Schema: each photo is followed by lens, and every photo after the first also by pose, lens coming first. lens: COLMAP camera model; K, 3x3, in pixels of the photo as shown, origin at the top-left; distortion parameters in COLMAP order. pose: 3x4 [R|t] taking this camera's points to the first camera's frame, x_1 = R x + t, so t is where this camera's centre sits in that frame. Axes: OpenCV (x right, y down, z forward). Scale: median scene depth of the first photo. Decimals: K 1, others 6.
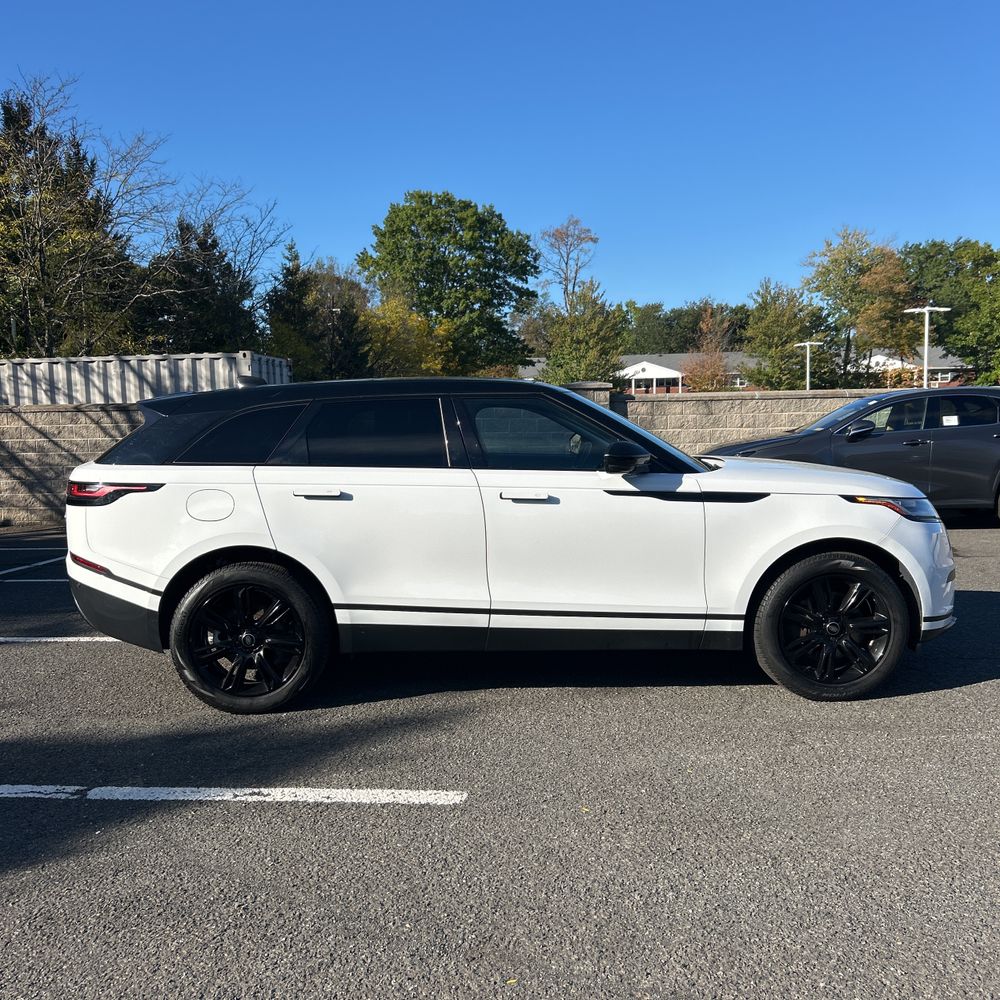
lens RADIAL K [[1017.7, 0, 496.3], [0, 1017.7, 486.6], [0, 0, 1]] dist [0.078606, -0.131388]
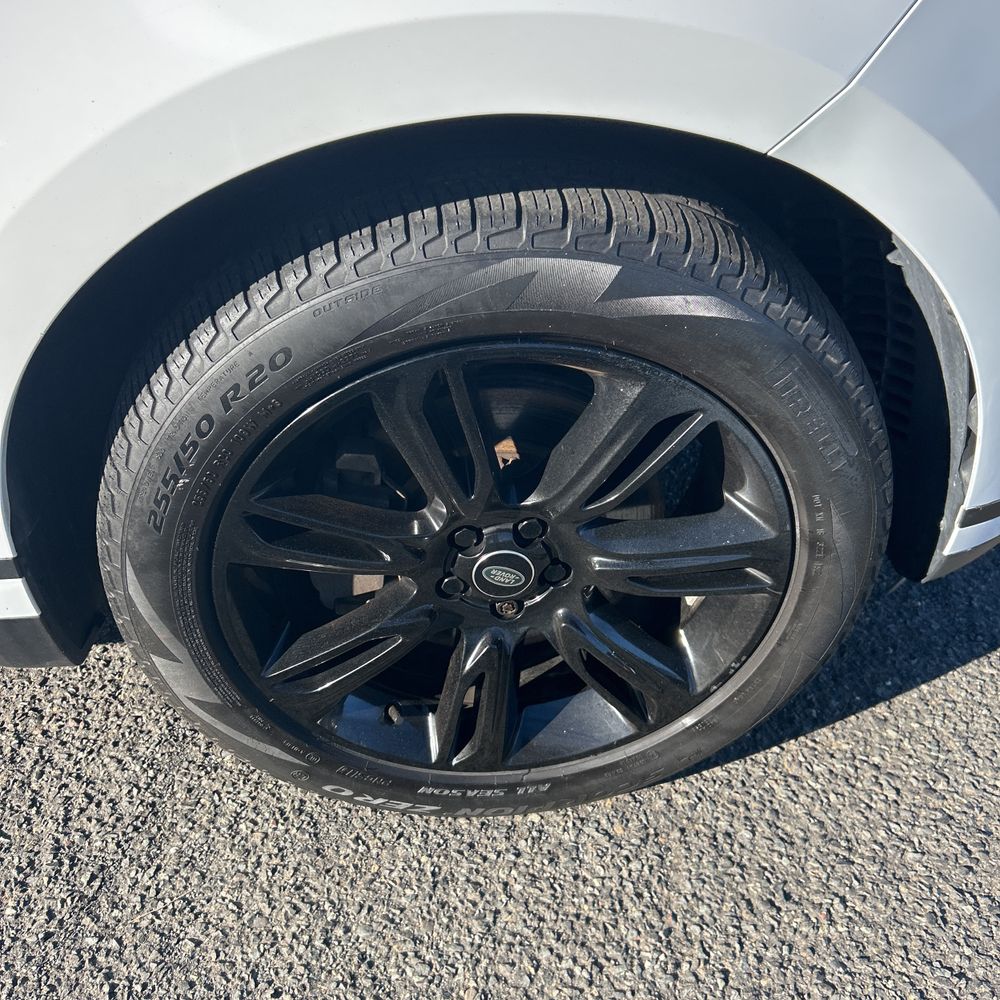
lens RADIAL K [[1012.9, 0, 480.6], [0, 1012.9, 484.8], [0, 0, 1]] dist [0.003262, 0.006546]
pose [[0.997923, -0.051733, 0.038375, 0.056686], [0.021740, 0.831319, 0.555371, 0.002950], [-0.060633, -0.553383, 0.830717, 0.151484]]
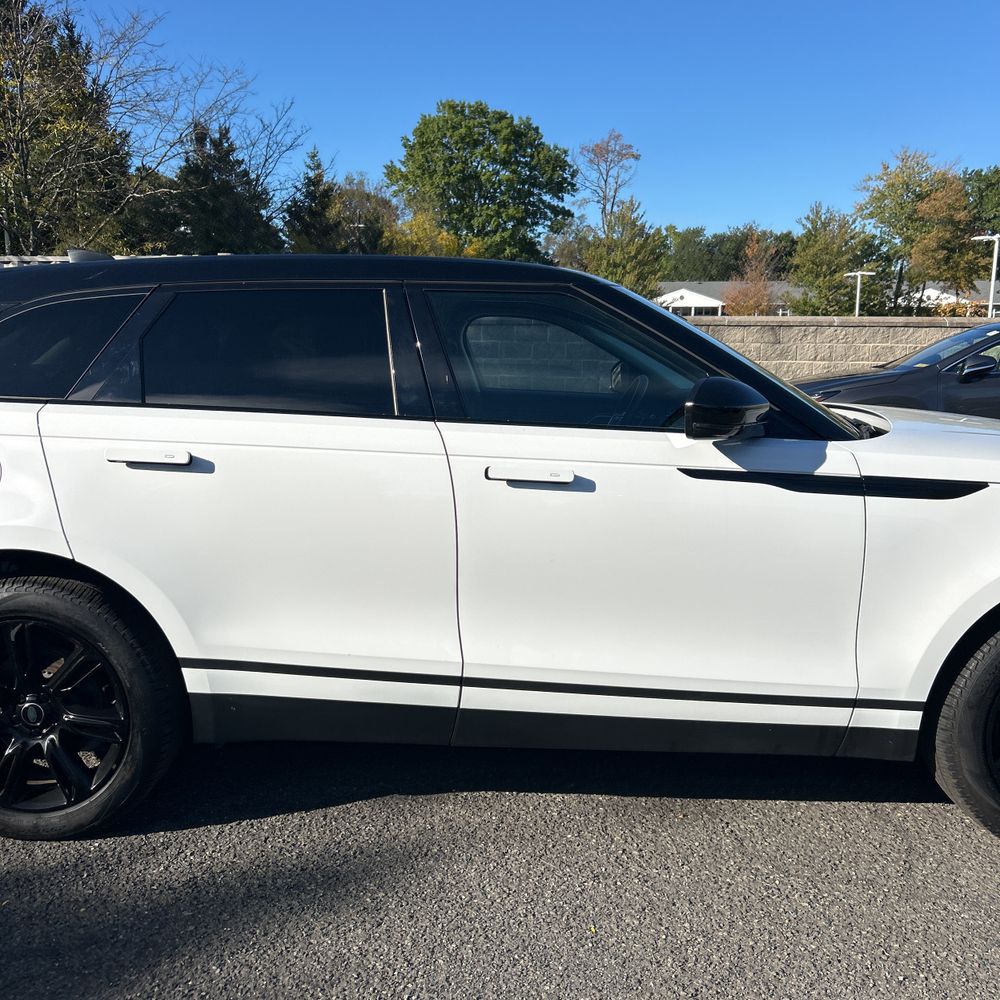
lens RADIAL K [[1024.9, 0, 500.0], [0, 1024.9, 500.0], [0, 0, 1]] dist [0.009074, 0.008726]
pose [[0.999273, 0.031069, -0.022105, 0.004239], [-0.029115, 0.996055, 0.083830, -0.003935], [0.024623, -0.083125, 0.996235, 0.080709]]
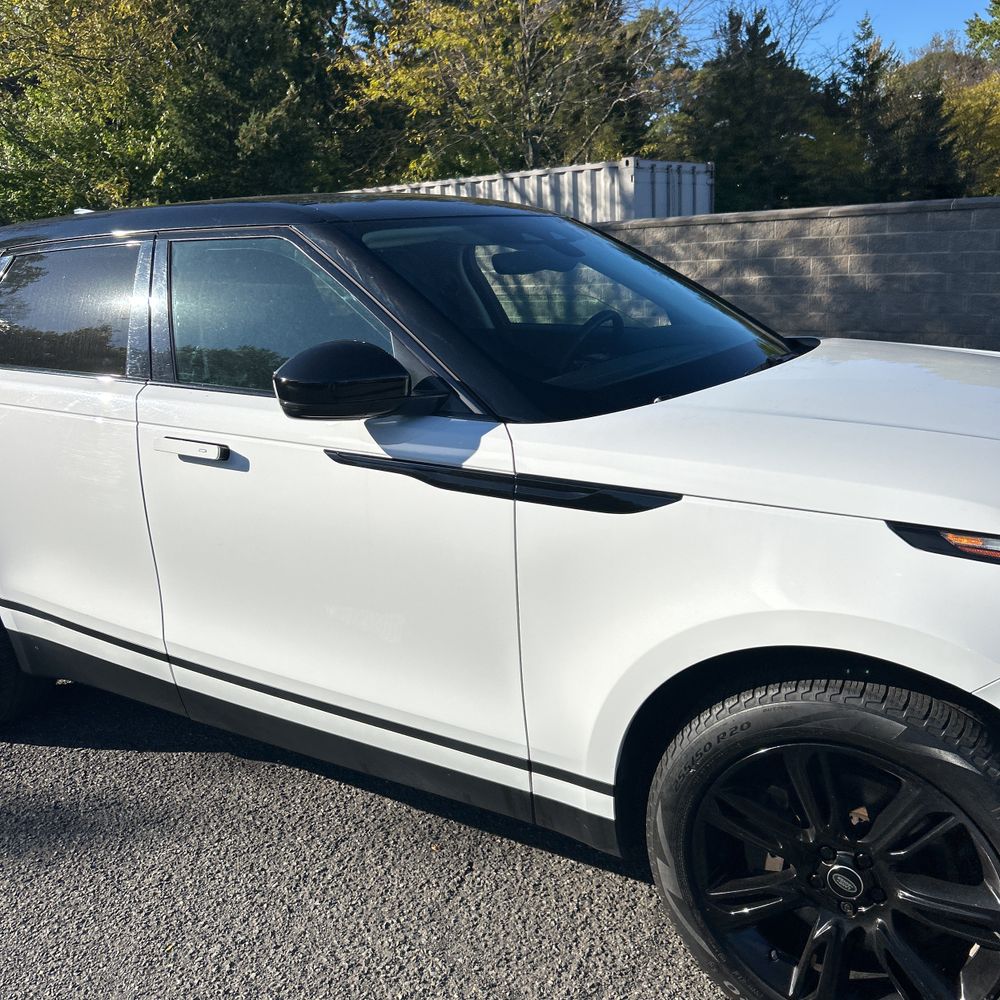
lens RADIAL K [[1017.7, 0, 496.3], [0, 1017.7, 486.6], [0, 0, 1]] dist [0.078606, -0.131388]
pose [[0.846227, 0.101462, -0.523074, 0.071340], [-0.006074, 0.983475, 0.180941, -0.010956], [0.532789, -0.149940, 0.832859, 0.117149]]
